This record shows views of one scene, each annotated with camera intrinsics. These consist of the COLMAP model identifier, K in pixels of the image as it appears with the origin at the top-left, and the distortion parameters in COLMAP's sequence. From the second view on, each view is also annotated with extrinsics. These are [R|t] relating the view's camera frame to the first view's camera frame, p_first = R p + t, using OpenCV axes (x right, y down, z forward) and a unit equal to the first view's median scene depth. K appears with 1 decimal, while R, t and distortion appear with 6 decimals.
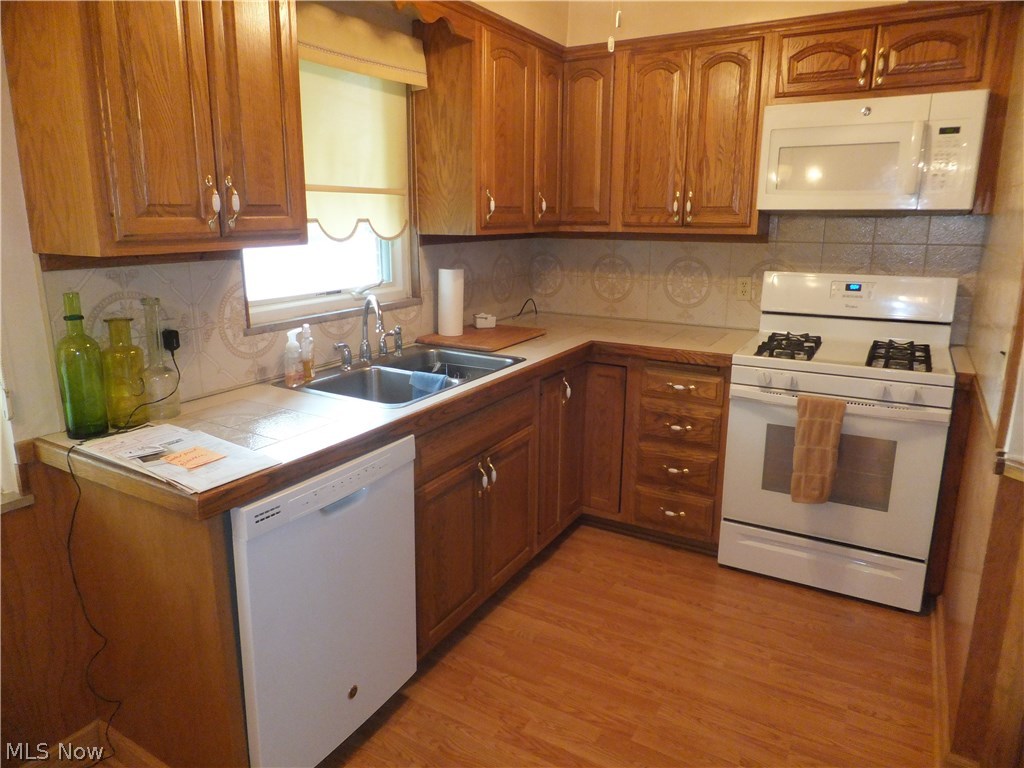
lens RADIAL K [[684.3, 0, 509.5], [0, 684.3, 376.1], [0, 0, 1]] dist [-0.045202, 0.040512]
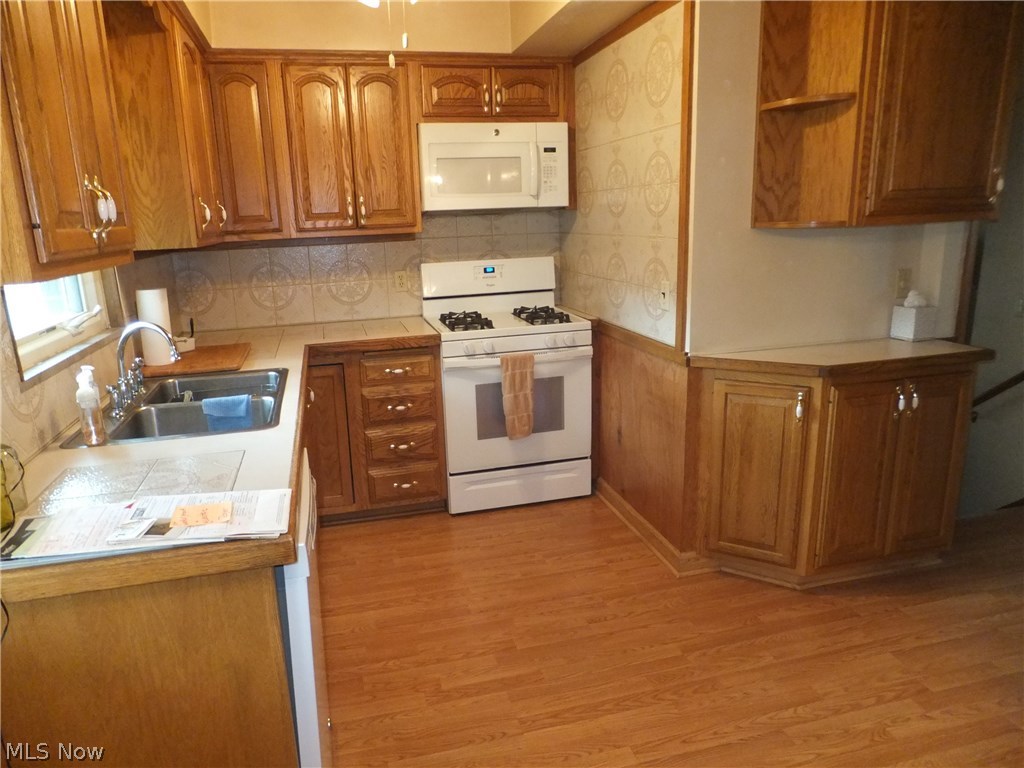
lens RADIAL K [[687.5, 0, 495.7], [0, 687.5, 391.5], [0, 0, 1]] dist [-0.054089, 0.038784]
pose [[0.702720, -0.201389, 0.682369, -0.425406], [0.199154, 0.976440, 0.083086, -0.013666], [-0.683024, 0.077510, 0.726271, 0.080137]]
